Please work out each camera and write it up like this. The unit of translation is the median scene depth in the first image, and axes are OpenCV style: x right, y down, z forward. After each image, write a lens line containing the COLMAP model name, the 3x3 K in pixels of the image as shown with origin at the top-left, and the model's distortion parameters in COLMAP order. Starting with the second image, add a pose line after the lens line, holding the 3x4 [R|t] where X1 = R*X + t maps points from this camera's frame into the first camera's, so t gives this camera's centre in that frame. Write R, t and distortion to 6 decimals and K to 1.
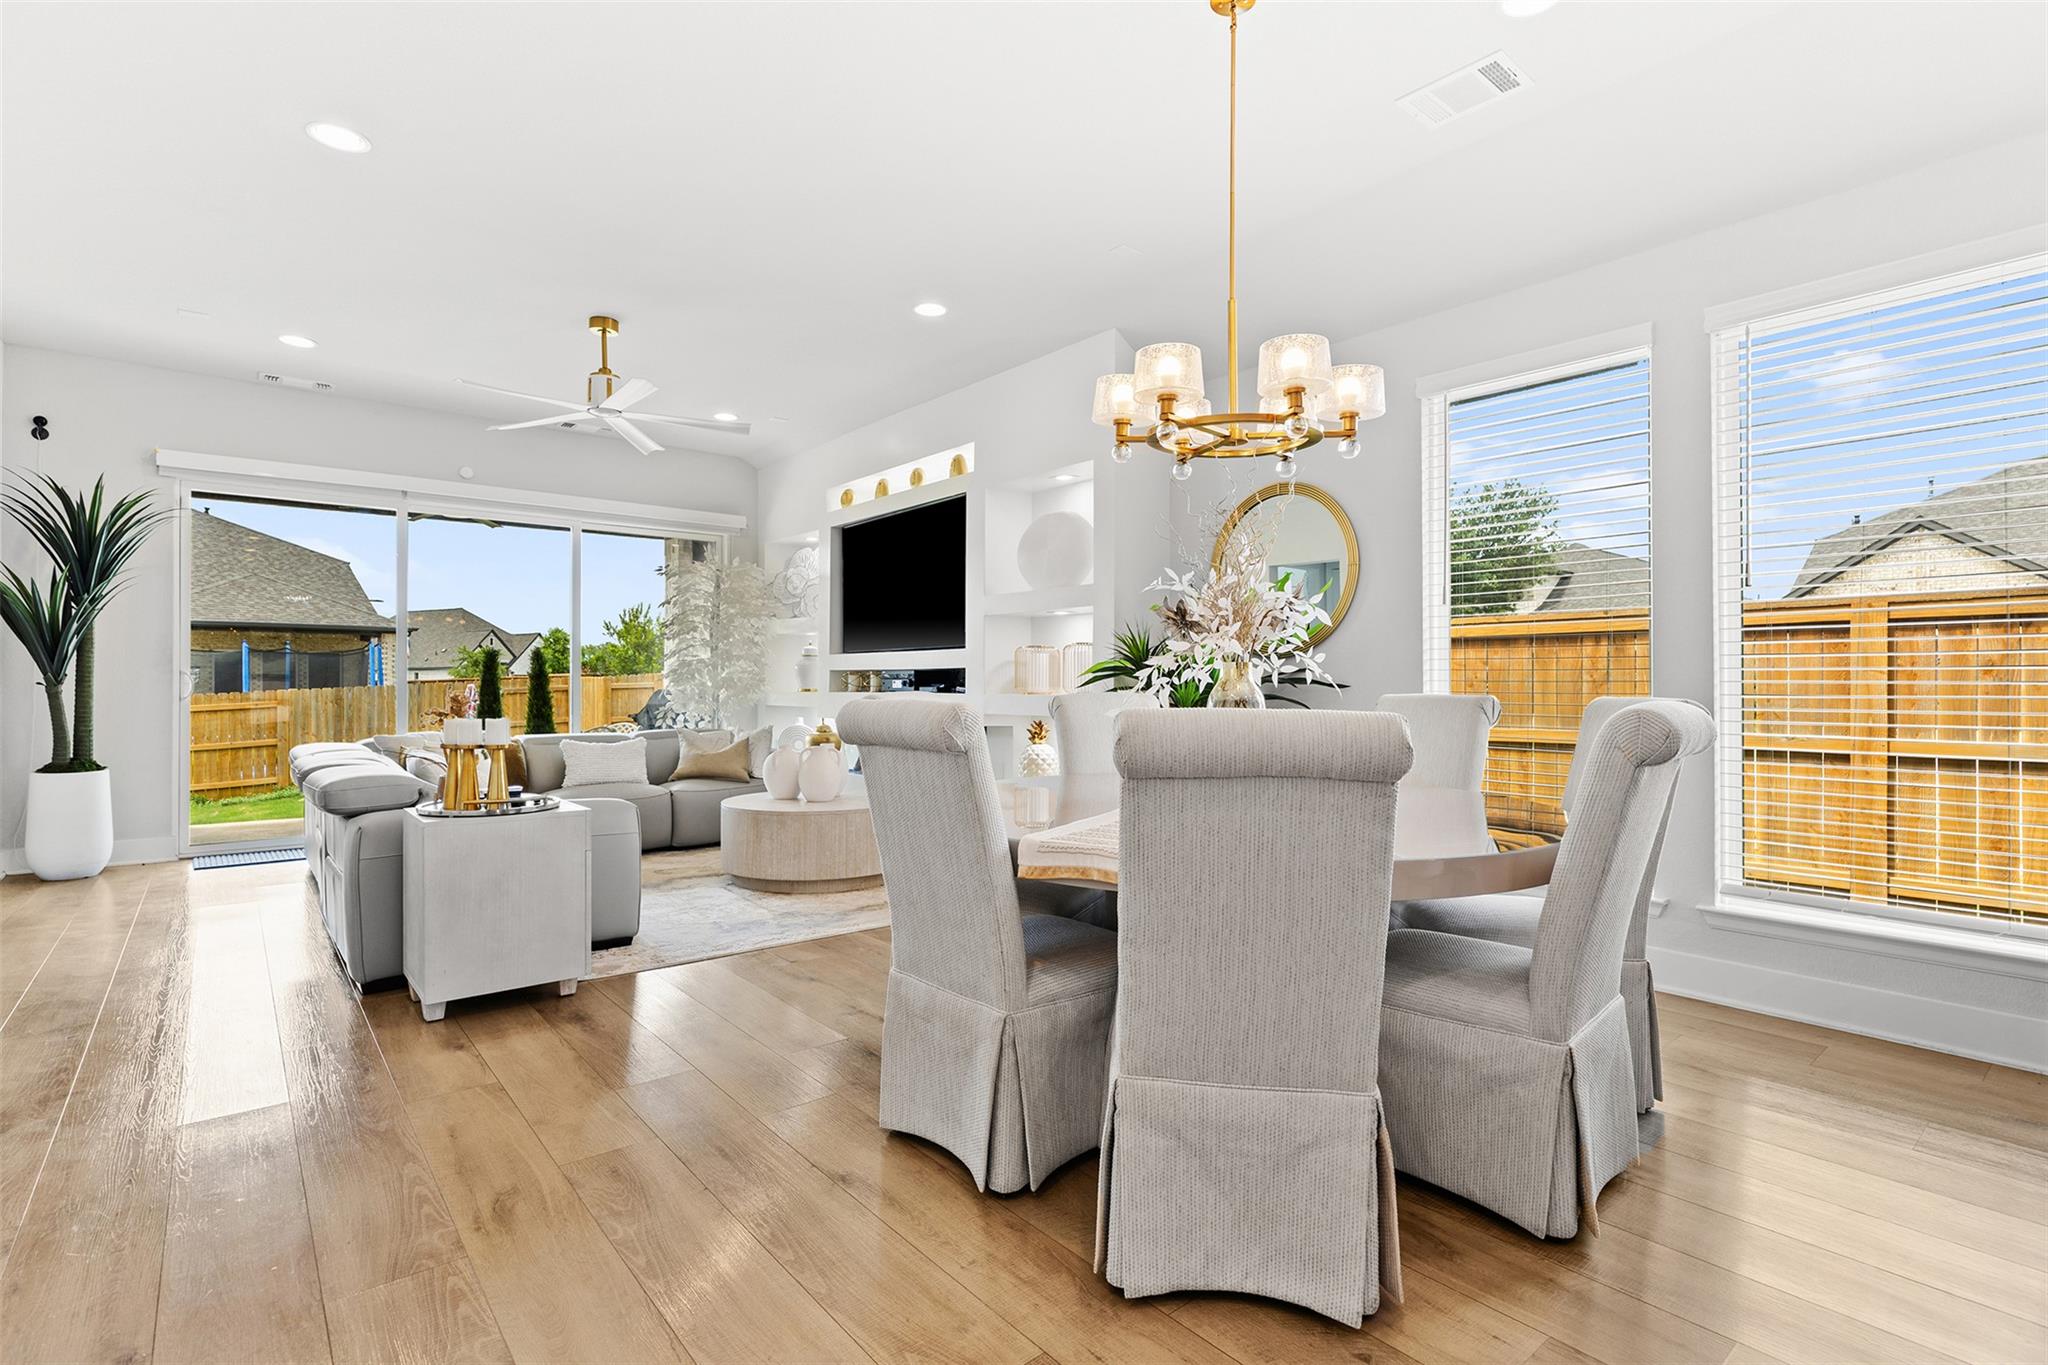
lens RADIAL K [[974.9, 0, 1022.6], [0, 974.9, 681.8], [0, 0, 1]] dist [-0.009302, 0.001658]
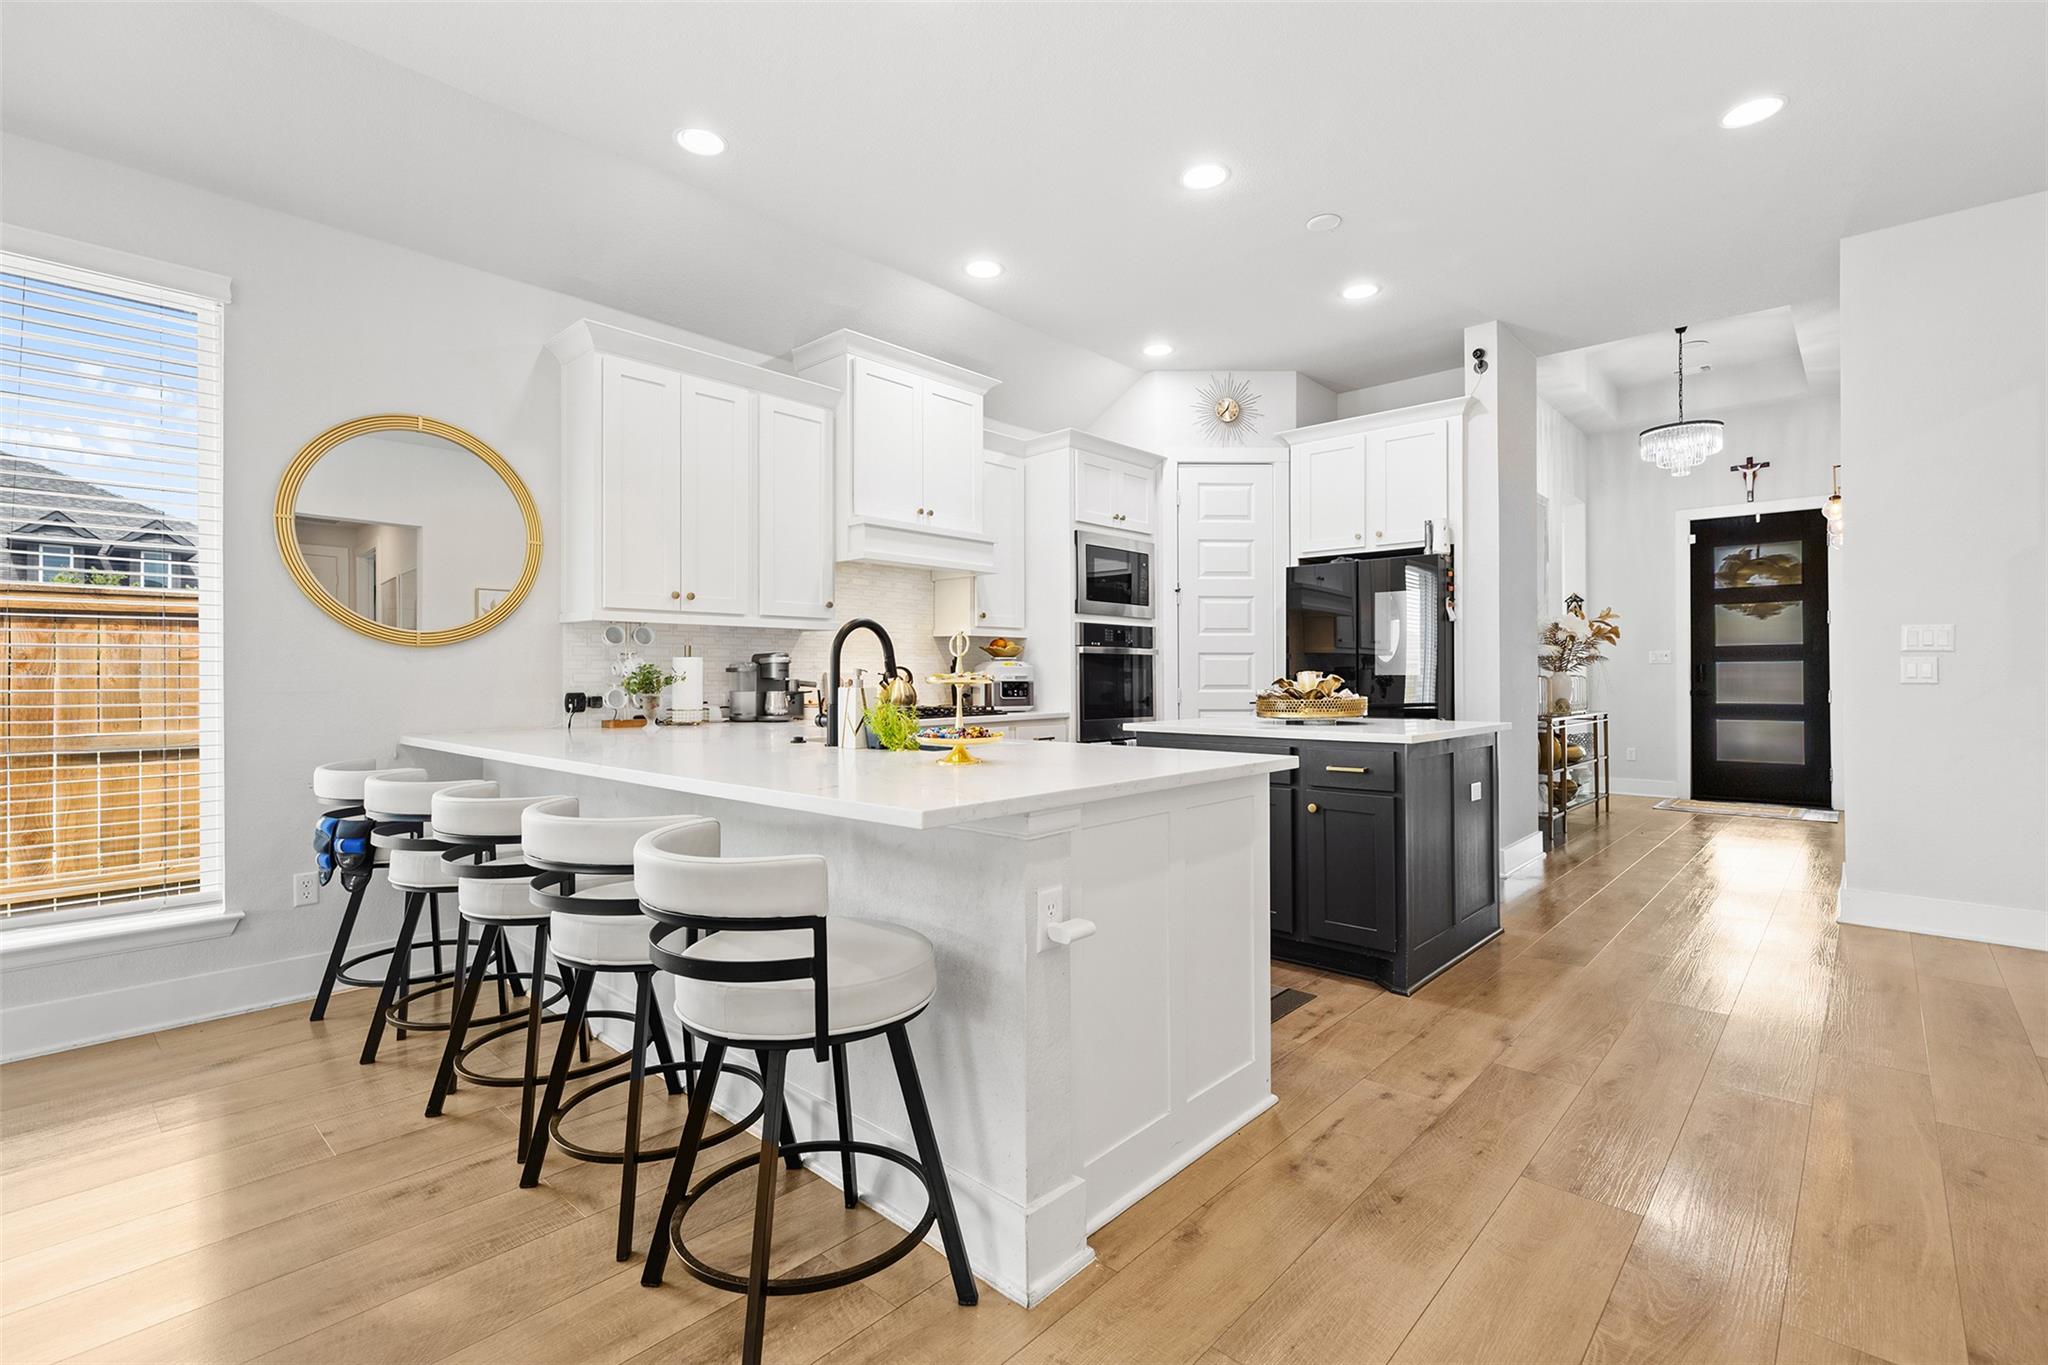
lens RADIAL K [[924.6, 0, 1023.8], [0, 924.6, 668.0], [0, 0, 1]] dist [0.004370, 0.000029]
pose [[-0.136807, 0.007709, 0.990568, -0.080882], [0.000526, 0.999970, -0.007709, 0.000024], [-0.990598, -0.000534, -0.136807, 0.102019]]
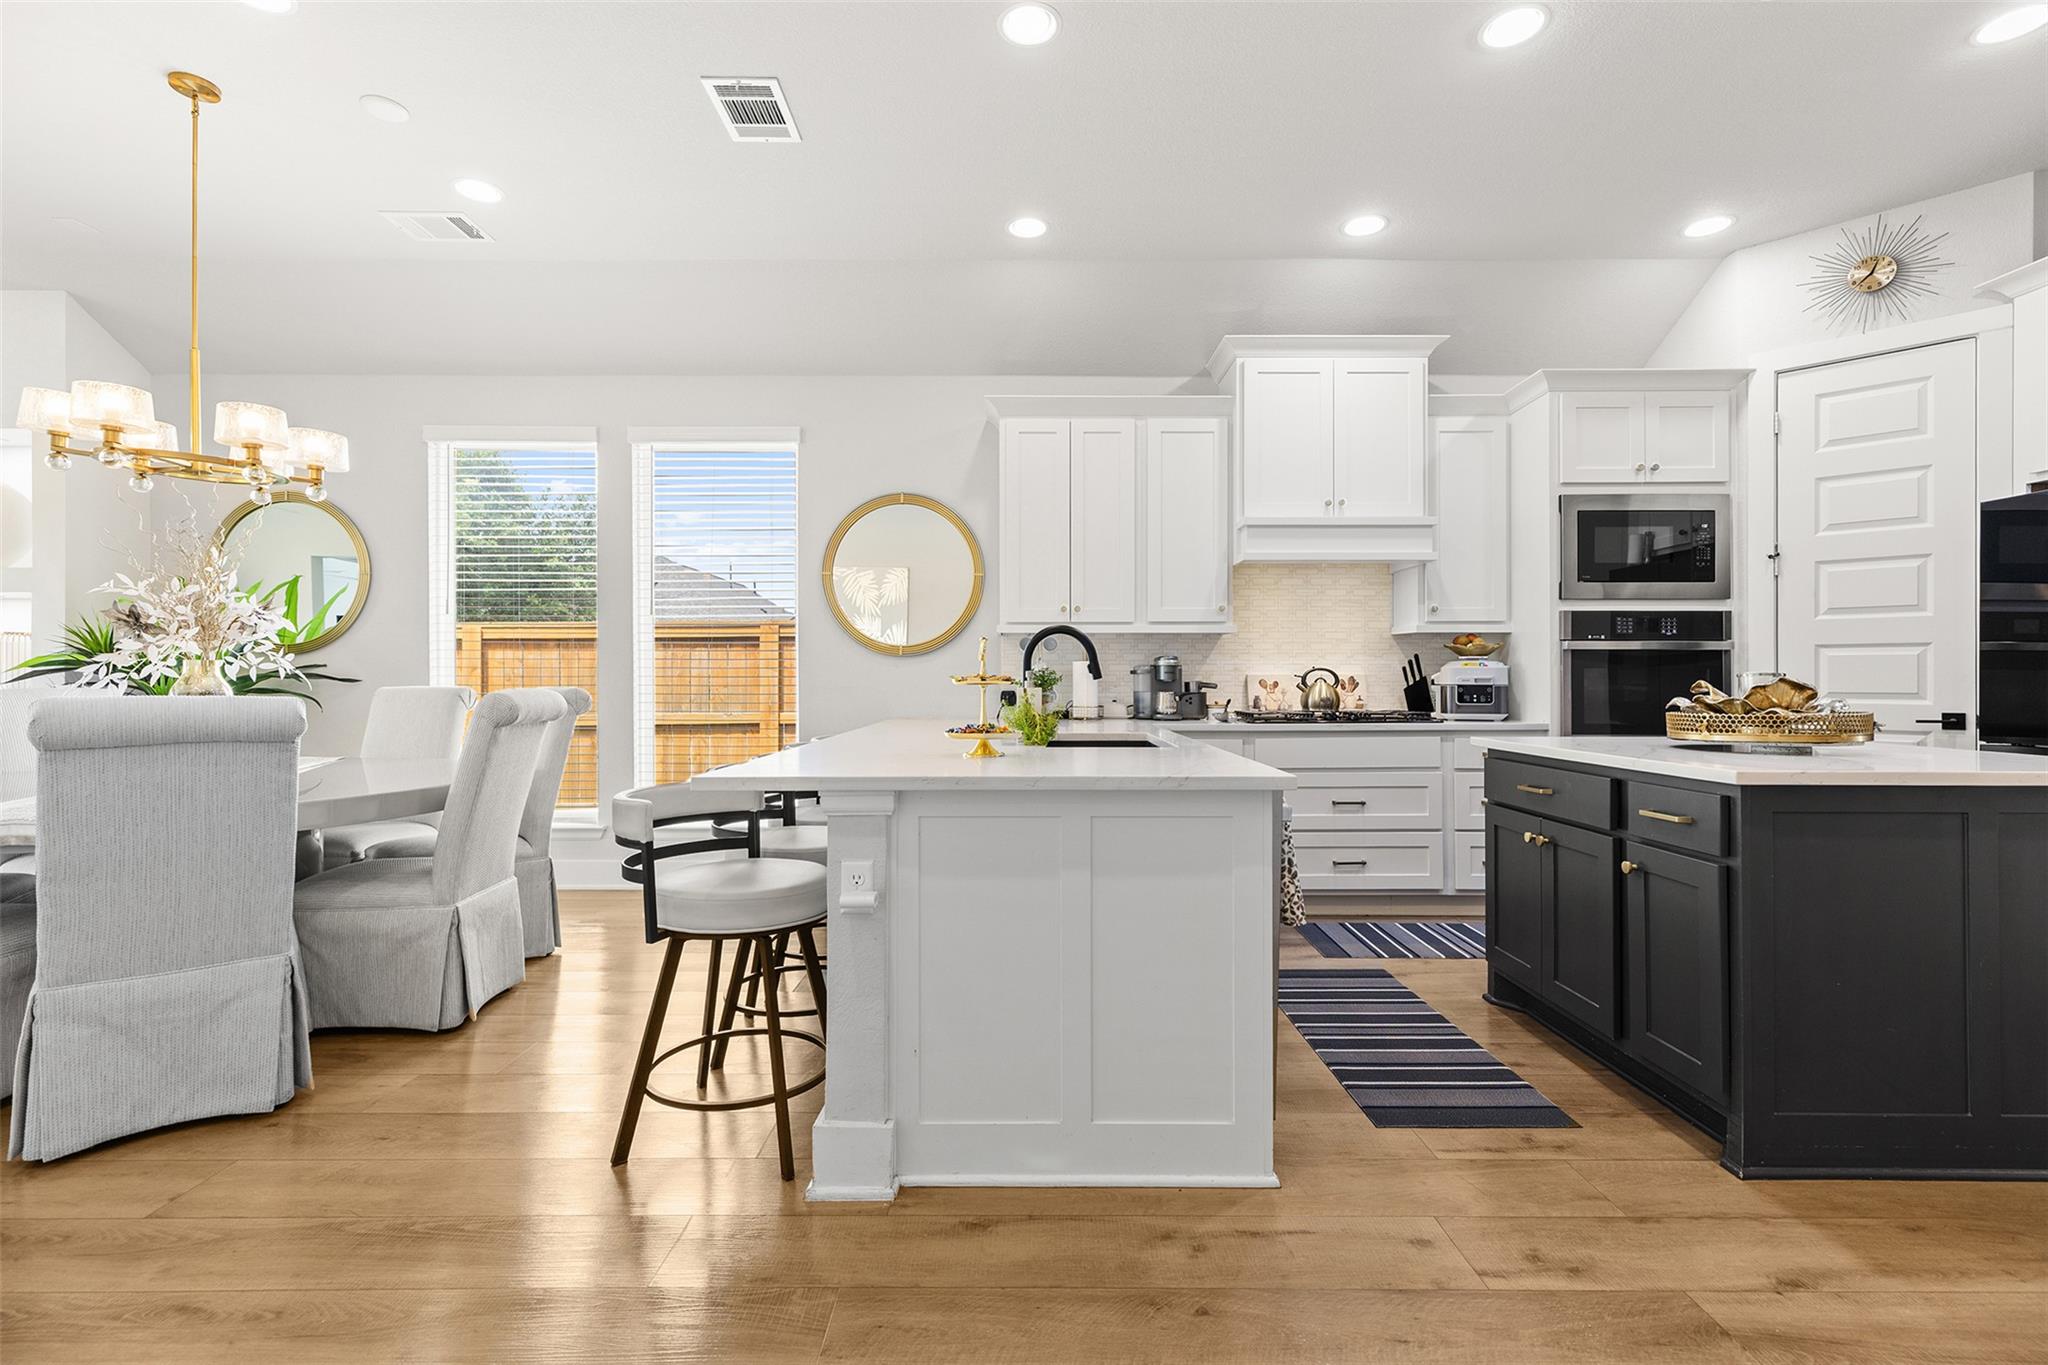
lens RADIAL K [[924.6, 0, 1023.8], [0, 924.6, 678.3], [0, 0, 1]] dist [0.004370, 0.000029]
pose [[0.637189, -0.000784, 0.770707, -0.004798], [-0.000562, 0.999999, 0.001482, -0.000157], [-0.770707, -0.001378, 0.637188, -0.250368]]
